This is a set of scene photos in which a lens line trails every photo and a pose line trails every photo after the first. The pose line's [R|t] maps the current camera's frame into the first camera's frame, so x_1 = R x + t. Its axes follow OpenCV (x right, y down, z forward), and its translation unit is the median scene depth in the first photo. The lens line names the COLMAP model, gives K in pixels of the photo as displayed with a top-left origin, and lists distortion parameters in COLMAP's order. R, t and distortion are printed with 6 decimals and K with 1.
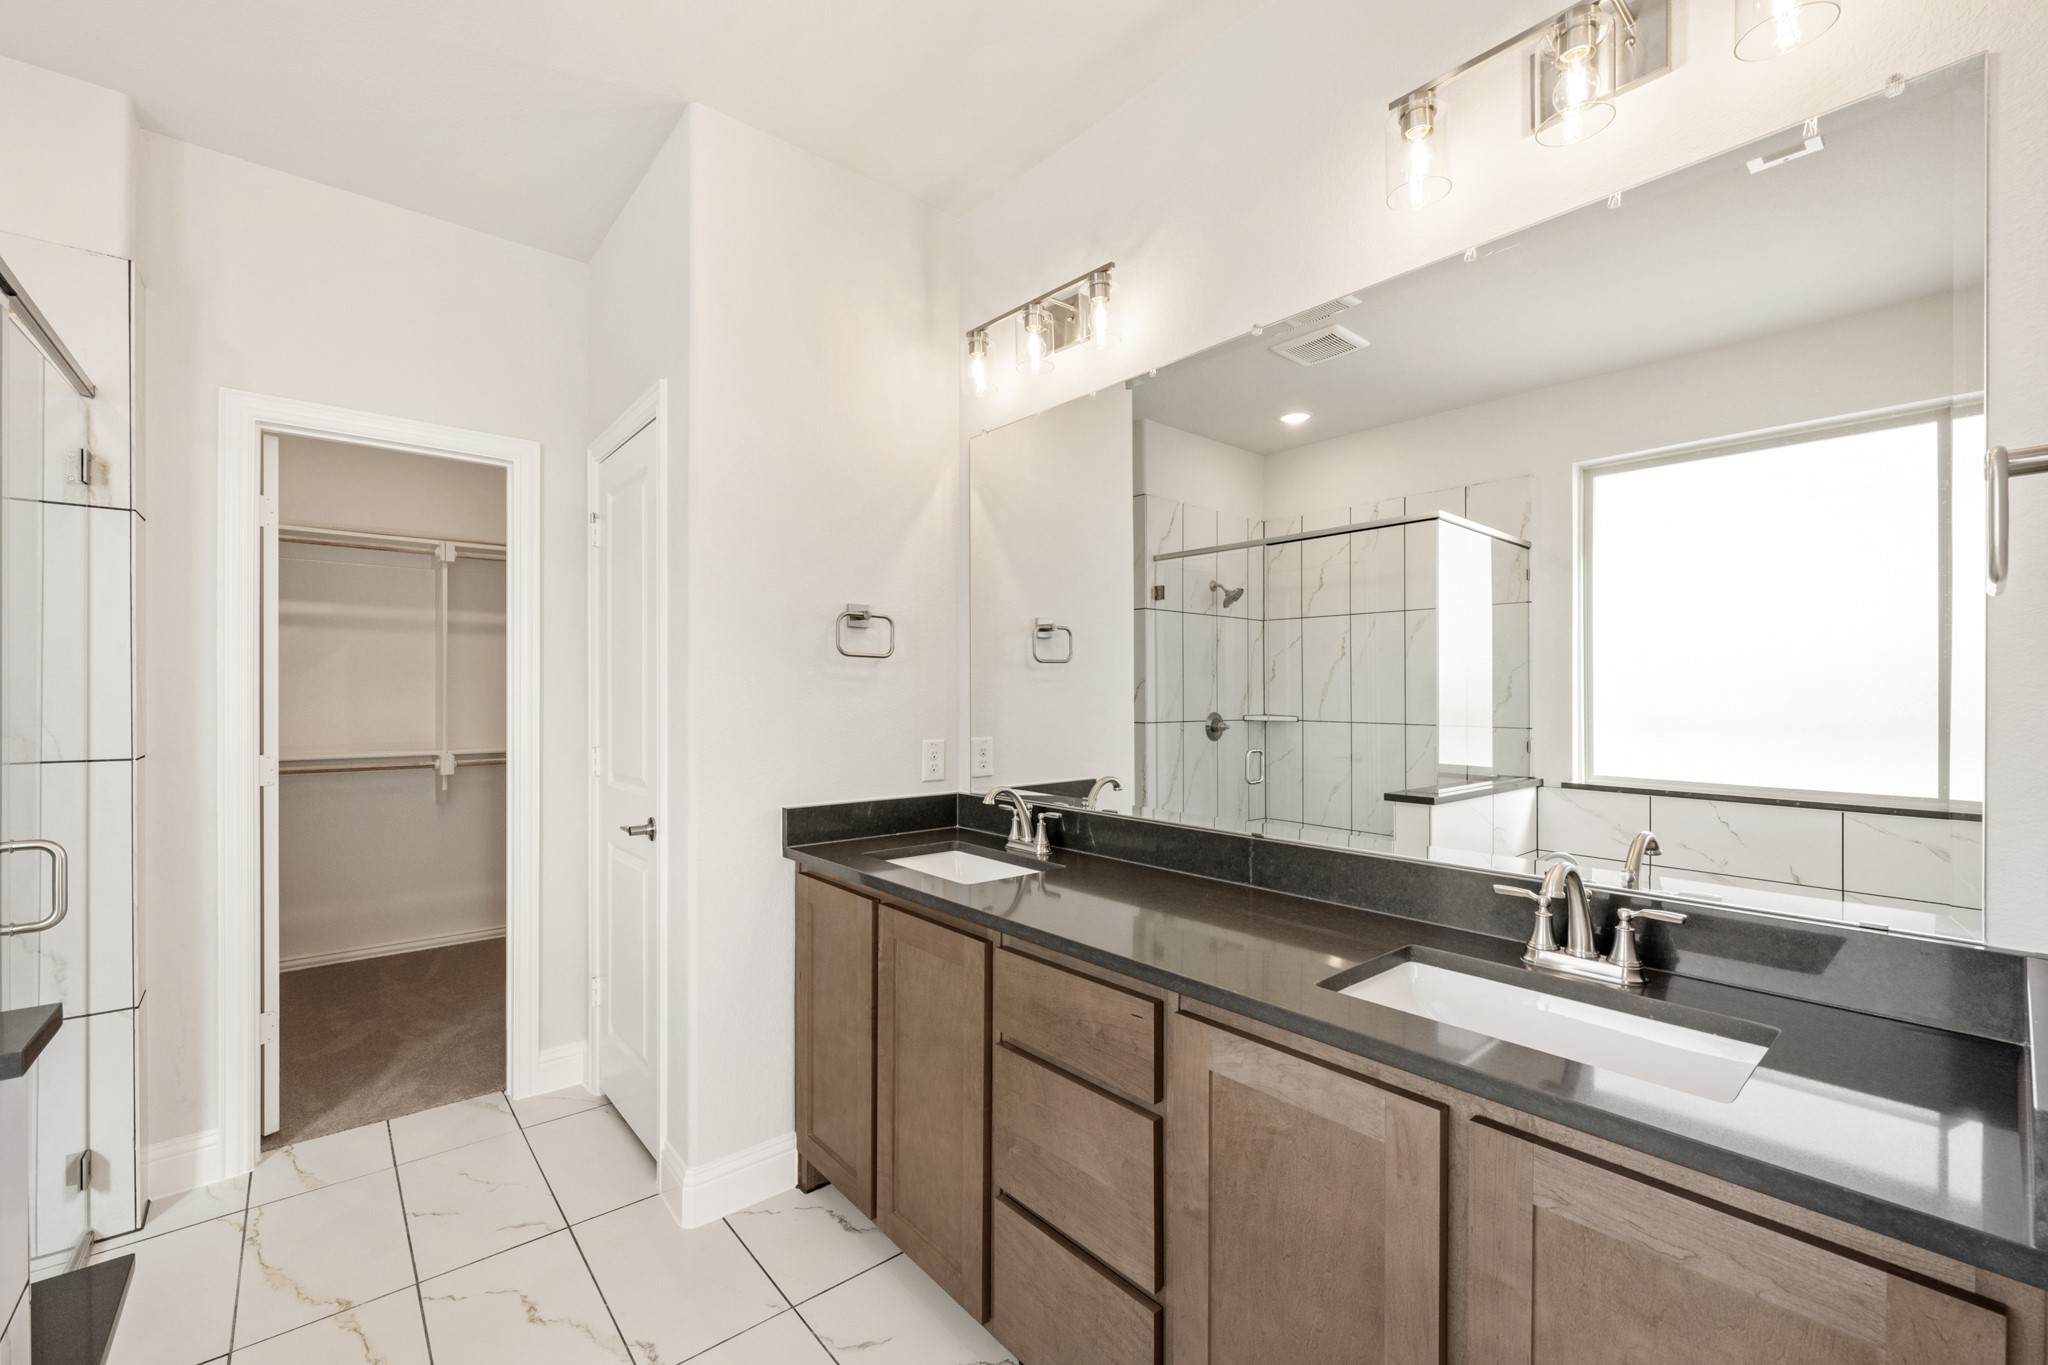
lens RADIAL K [[860.5, 0, 1030.7], [0, 860.5, 692.1], [0, 0, 1]] dist [0.000248, 0.000593]
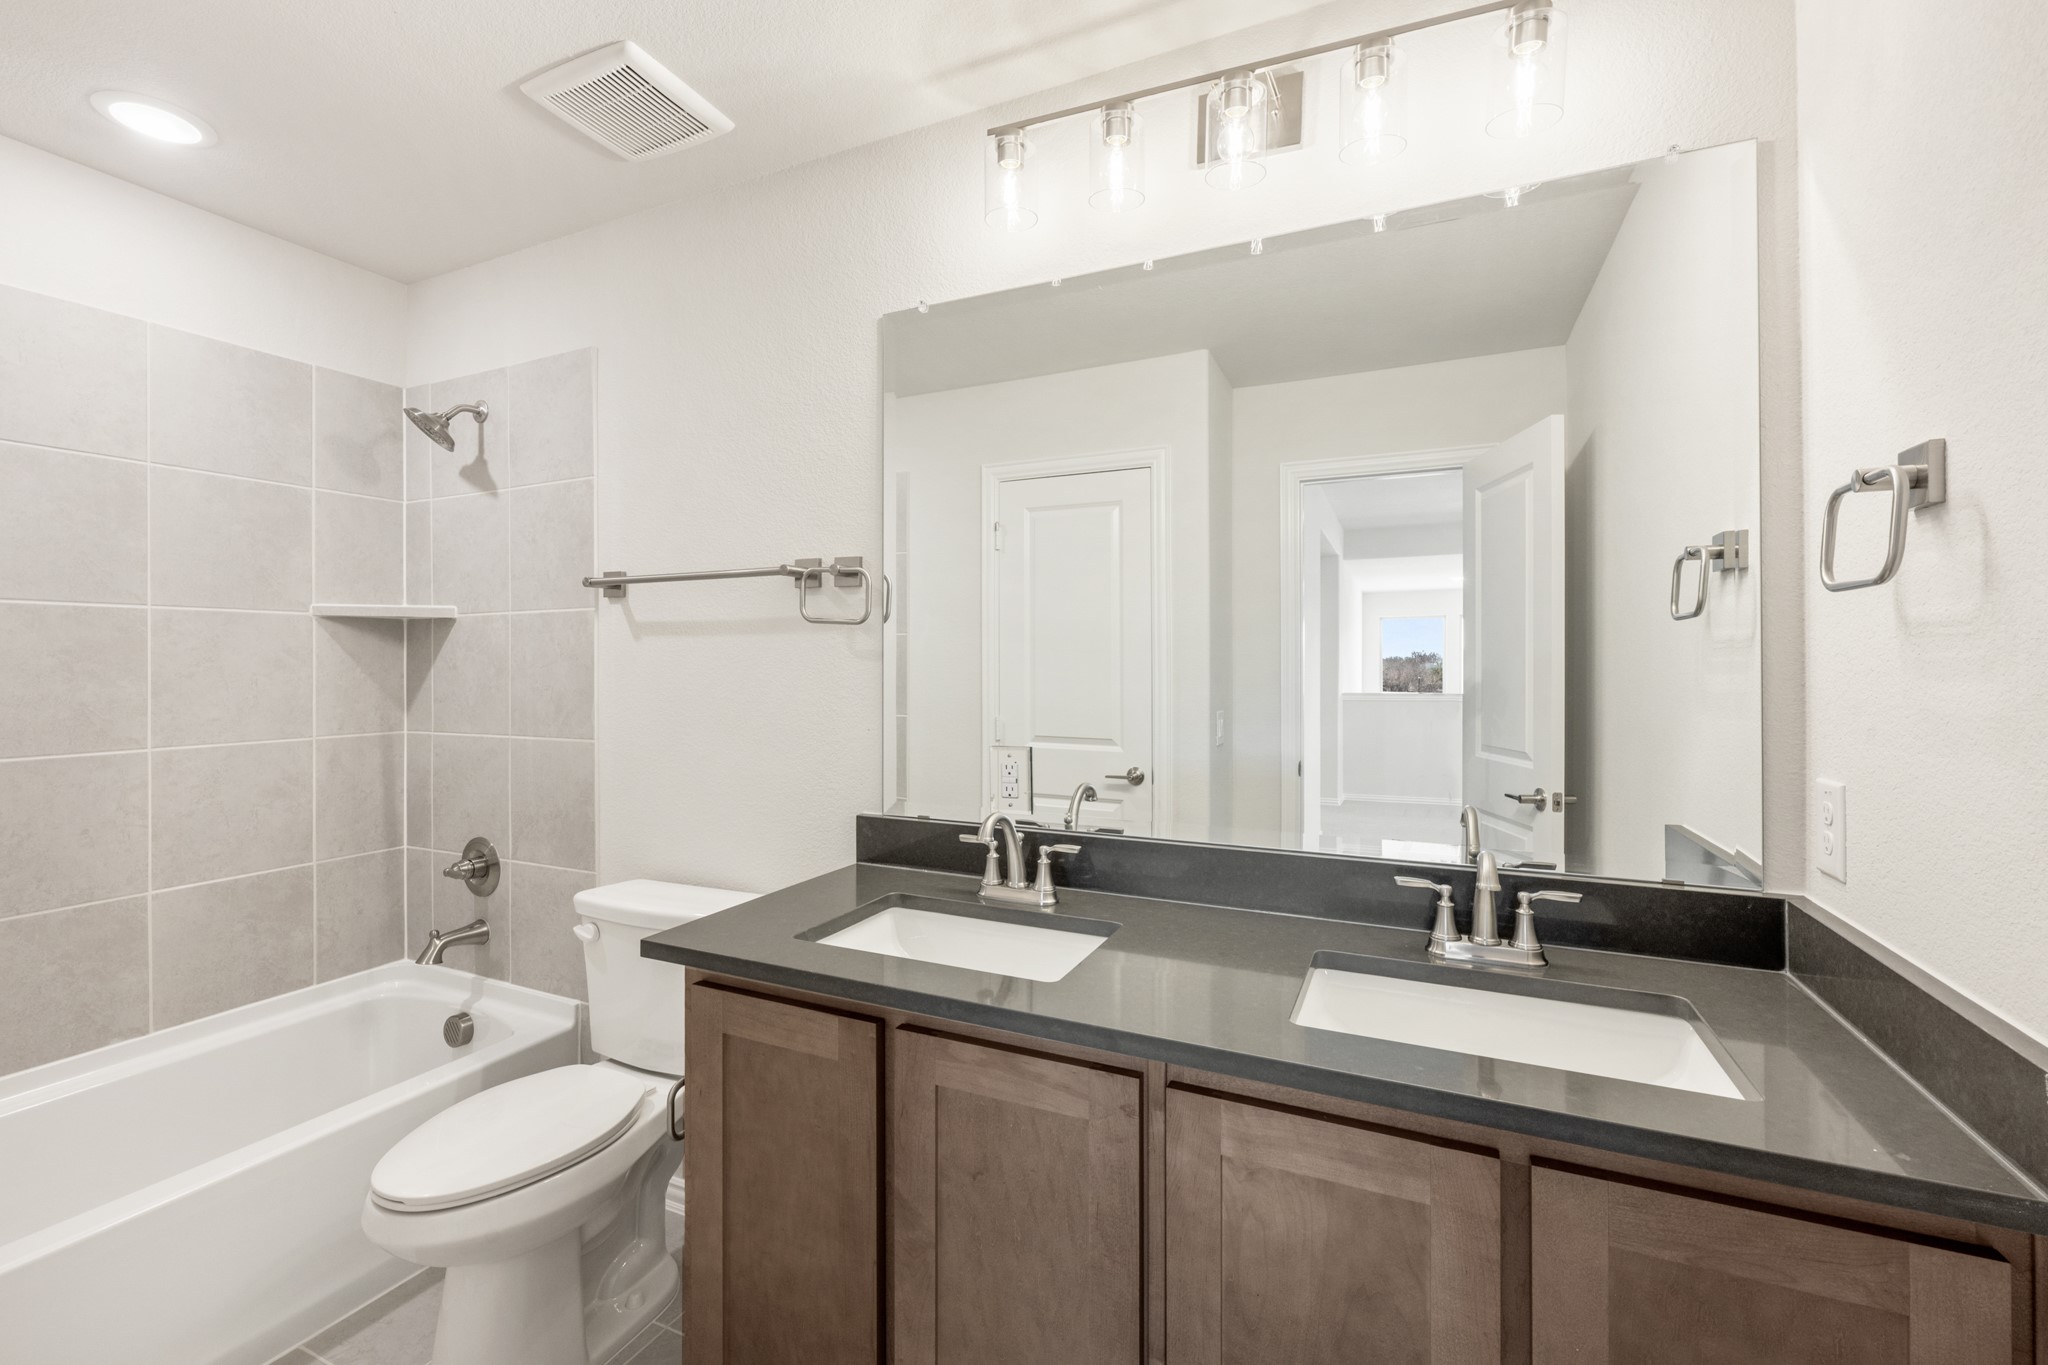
lens RADIAL K [[860.5, 0, 1020.4], [0, 860.5, 672.3], [0, 0, 1]] dist [0.000248, 0.000593]
pose [[0.901702, 0.009217, 0.432260, -0.316385], [-0.008190, 0.999957, -0.004237, 0.000911], [-0.432281, 0.000280, 0.901739, 0.372663]]
